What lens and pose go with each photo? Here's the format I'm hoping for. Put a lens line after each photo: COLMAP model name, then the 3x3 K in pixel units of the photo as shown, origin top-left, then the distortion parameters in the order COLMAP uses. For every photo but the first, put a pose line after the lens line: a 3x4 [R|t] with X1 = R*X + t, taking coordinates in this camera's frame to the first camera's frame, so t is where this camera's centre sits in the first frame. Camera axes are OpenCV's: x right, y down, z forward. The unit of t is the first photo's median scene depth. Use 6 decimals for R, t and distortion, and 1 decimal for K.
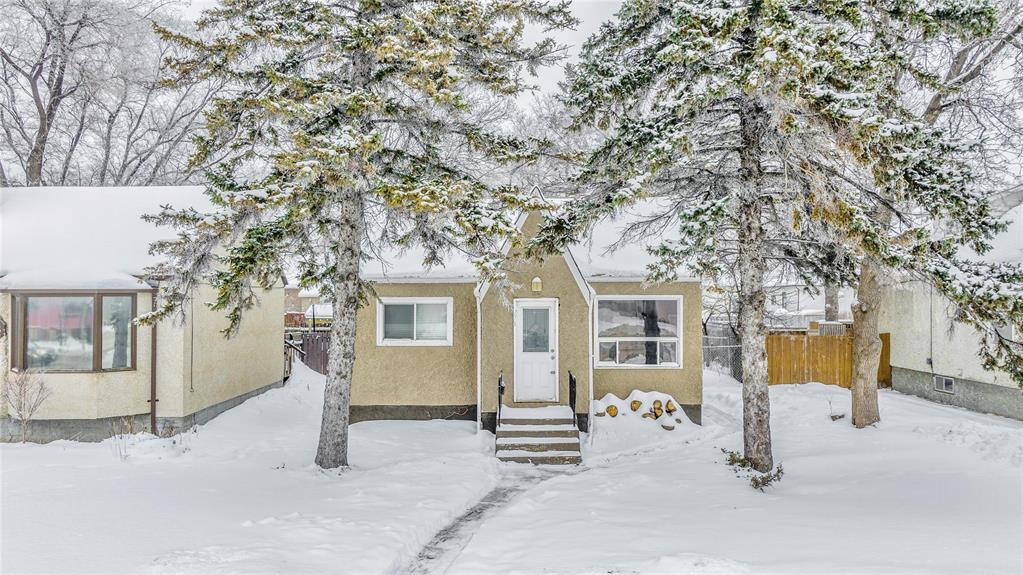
lens RADIAL K [[717.1, 0, 511.5], [0, 717.1, 287.5], [0, 0, 1]] dist [-0.012087, -0.001531]
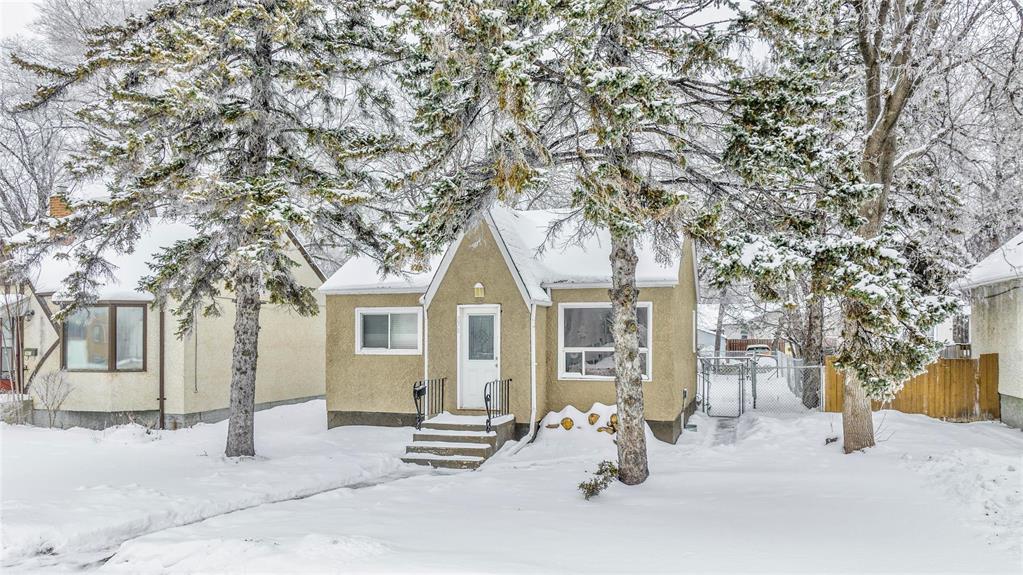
lens RADIAL K [[730.8, 0, 511.5], [0, 730.8, 324.4], [0, 0, 1]] dist [-0.010319, -0.002887]
pose [[0.954830, -0.005165, -0.297108, 0.375783], [0.005050, 0.999987, -0.001152, 0.043651], [0.297110, -0.000400, 0.954843, 0.056265]]
